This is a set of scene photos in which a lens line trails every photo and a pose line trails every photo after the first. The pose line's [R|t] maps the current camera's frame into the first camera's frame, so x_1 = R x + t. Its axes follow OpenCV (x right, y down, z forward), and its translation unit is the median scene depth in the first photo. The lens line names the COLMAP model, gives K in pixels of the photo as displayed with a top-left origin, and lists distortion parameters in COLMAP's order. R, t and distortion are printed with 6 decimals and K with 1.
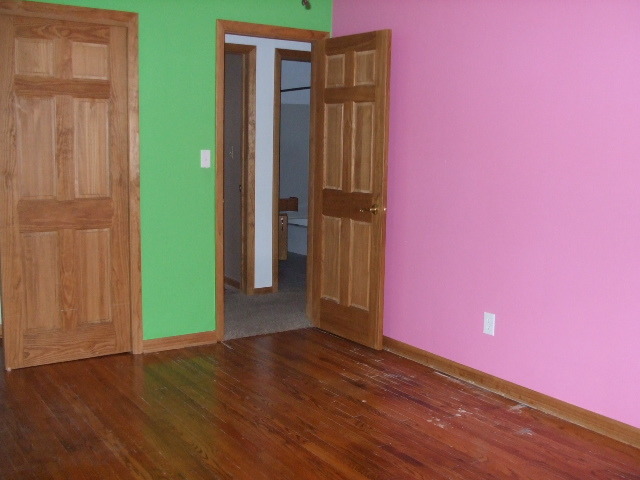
lens RADIAL K [[714.0, 0, 320.0], [0, 714.0, 240.0], [0, 0, 1]] dist [-0.132356, 0.185586]
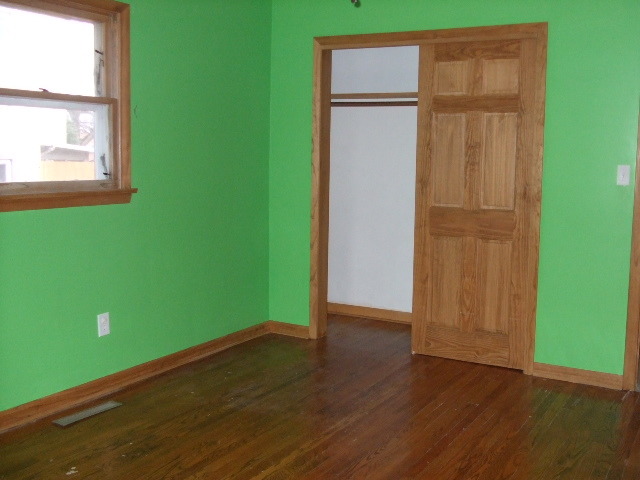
lens RADIAL K [[714.0, 0, 320.0], [0, 714.0, 240.0], [0, 0, 1]] dist [-0.132356, 0.185586]
pose [[0.423080, 0.096883, -0.900898, 0.507663], [-0.128354, 0.990649, 0.046257, -0.030948], [0.896955, 0.096063, 0.431559, 0.335528]]
